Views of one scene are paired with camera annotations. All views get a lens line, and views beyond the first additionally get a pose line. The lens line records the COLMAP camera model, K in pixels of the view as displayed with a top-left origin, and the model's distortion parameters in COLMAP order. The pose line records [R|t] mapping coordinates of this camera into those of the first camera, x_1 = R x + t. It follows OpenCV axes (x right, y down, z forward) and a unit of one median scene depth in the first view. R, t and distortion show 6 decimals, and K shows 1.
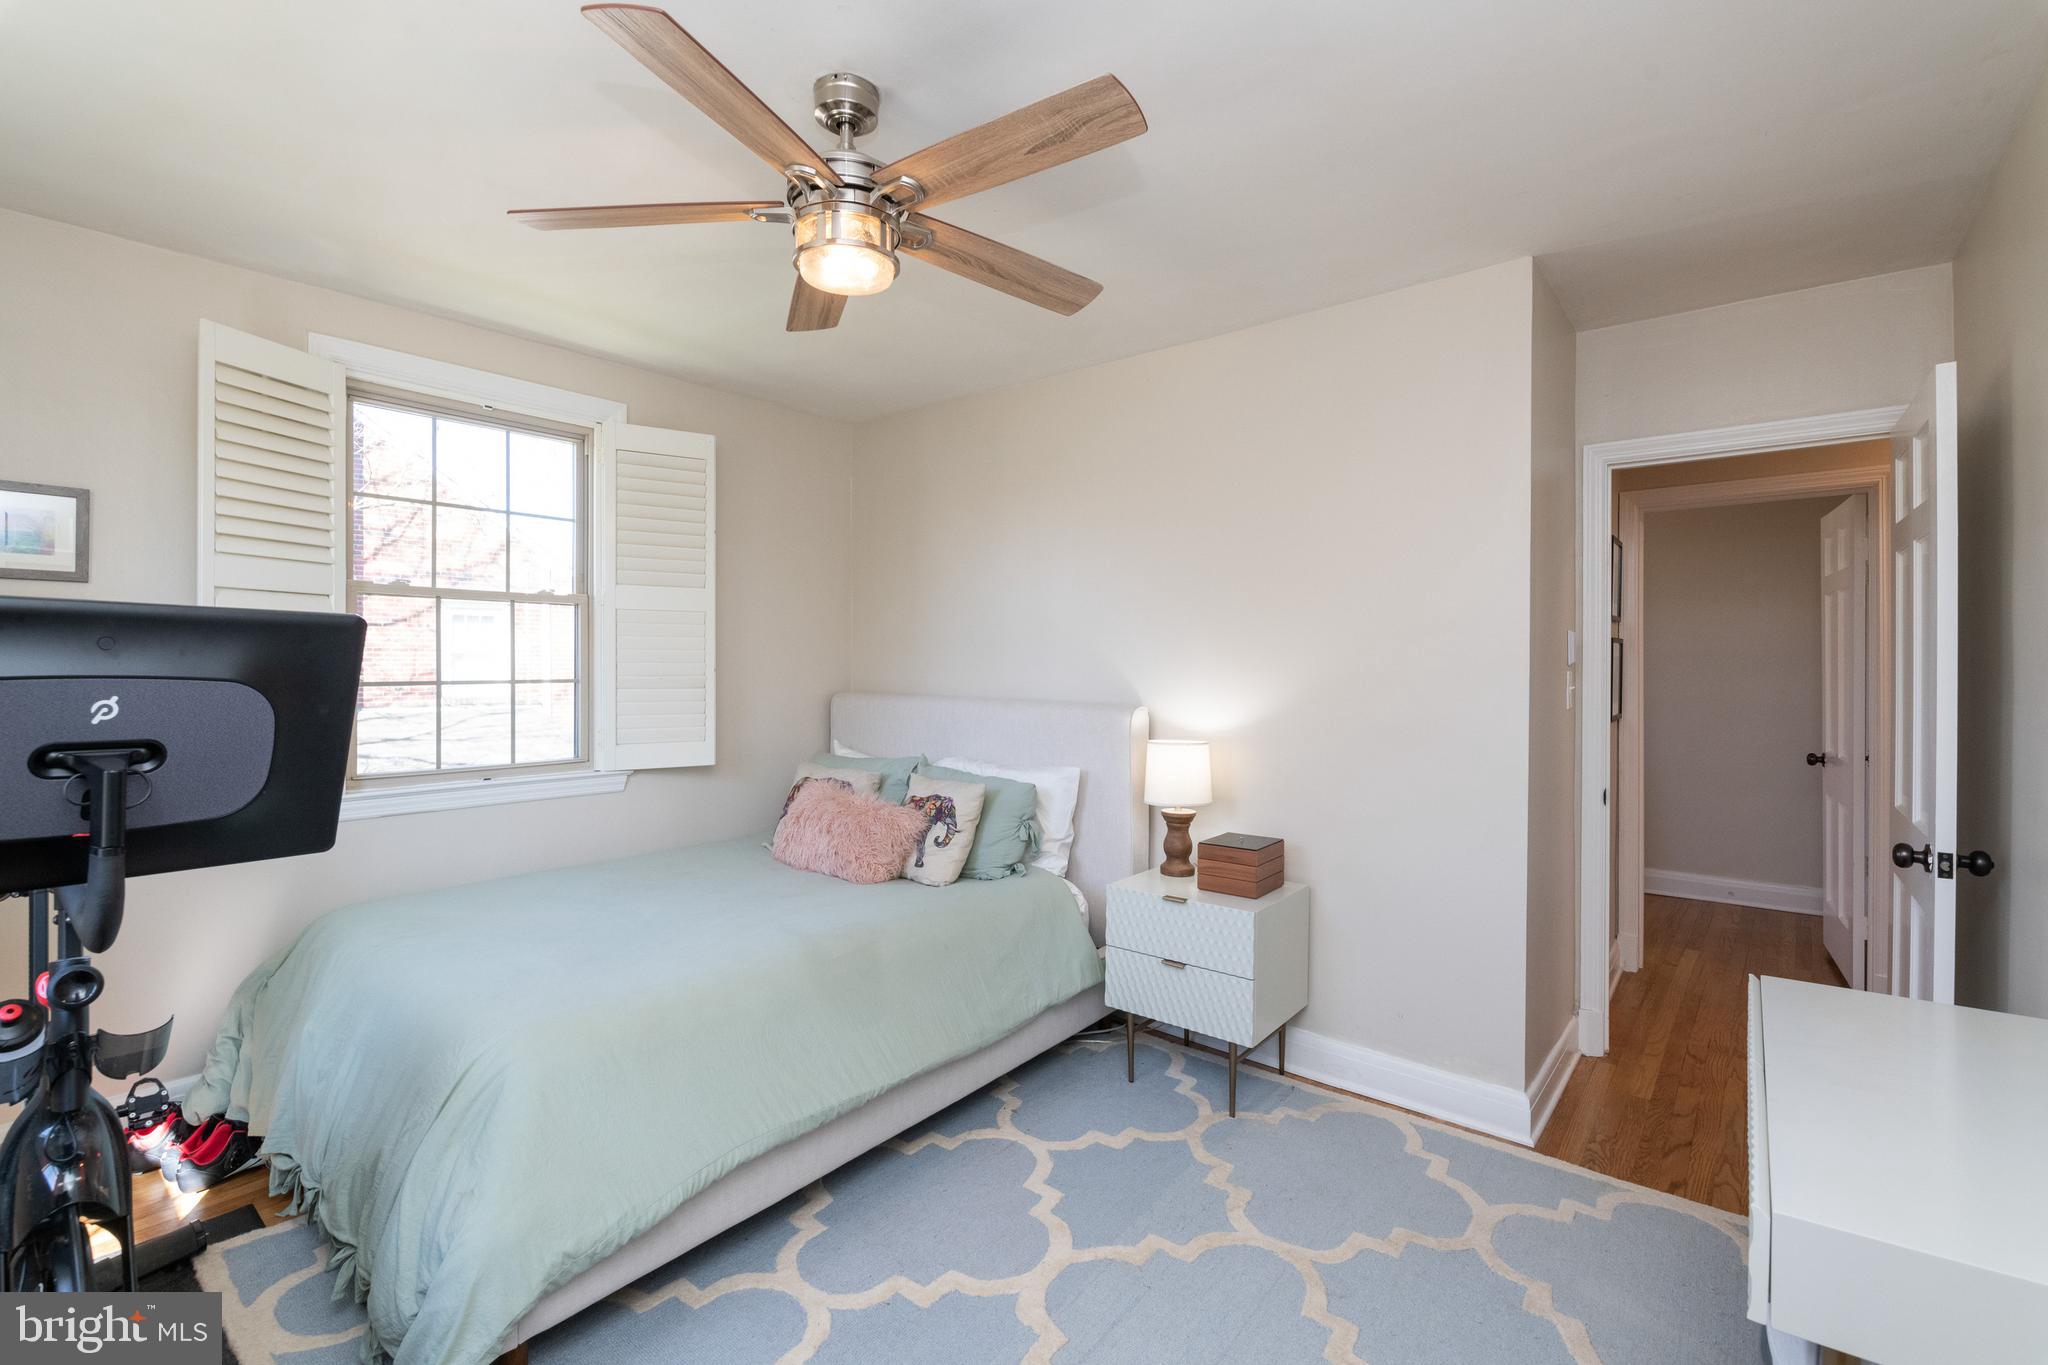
lens RADIAL K [[859.9, 0, 1032.9], [0, 859.9, 668.4], [0, 0, 1]] dist [0.001096, -0.000287]
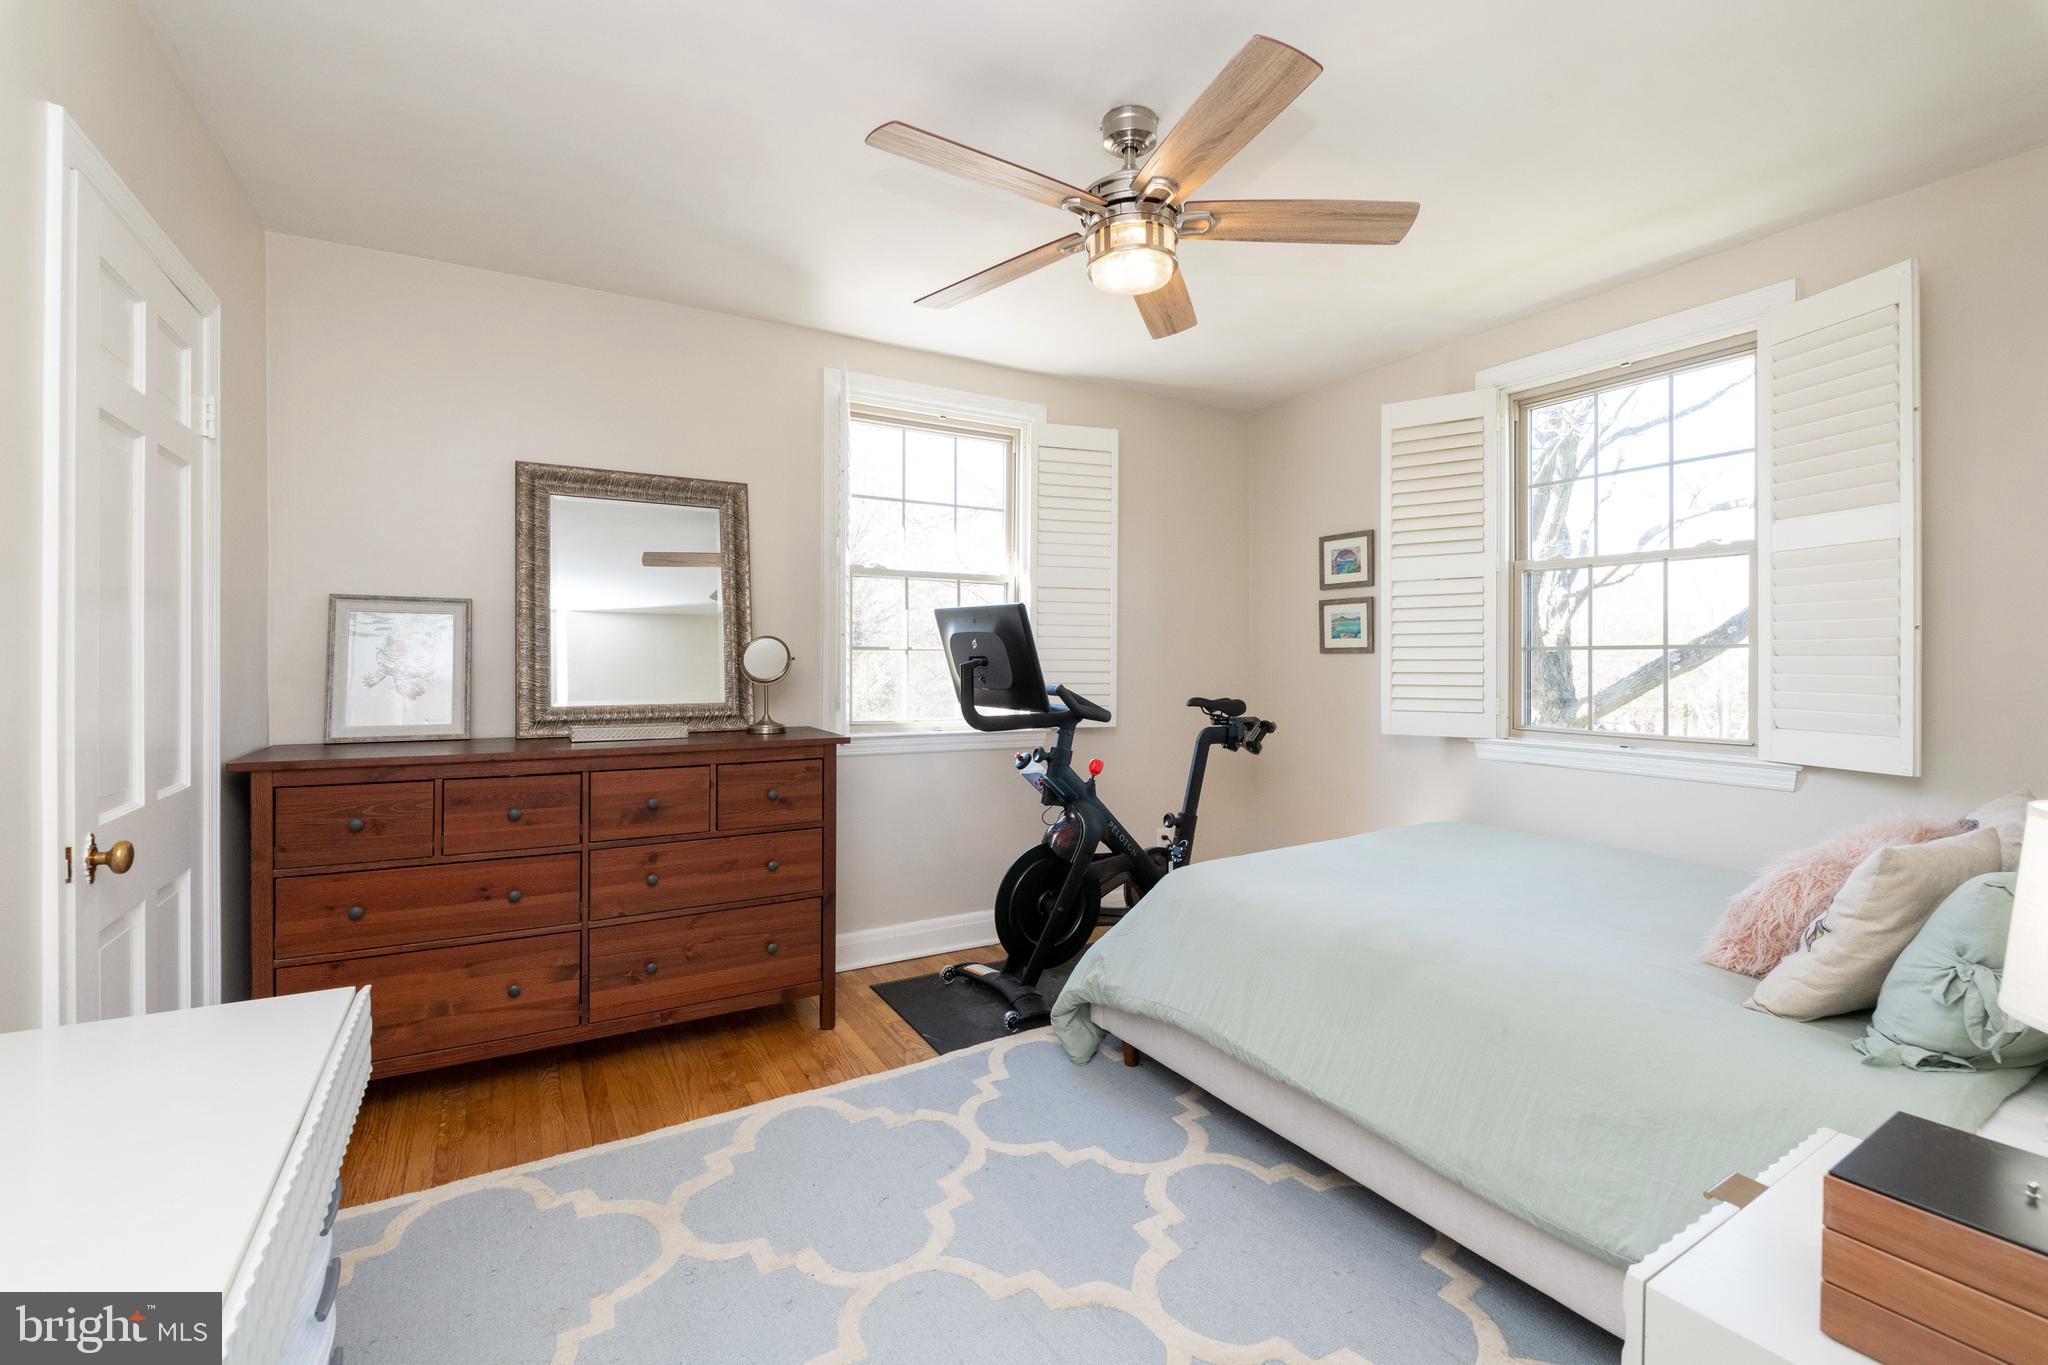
lens RADIAL K [[859.9, 0, 1032.9], [0, 859.9, 668.4], [0, 0, 1]] dist [0.001096, -0.000287]
pose [[-0.314423, 0.010451, -0.949226, 0.770667], [0.000989, 0.999942, 0.010682, 0.042914], [0.949283, 0.002420, -0.314415, 1.033789]]
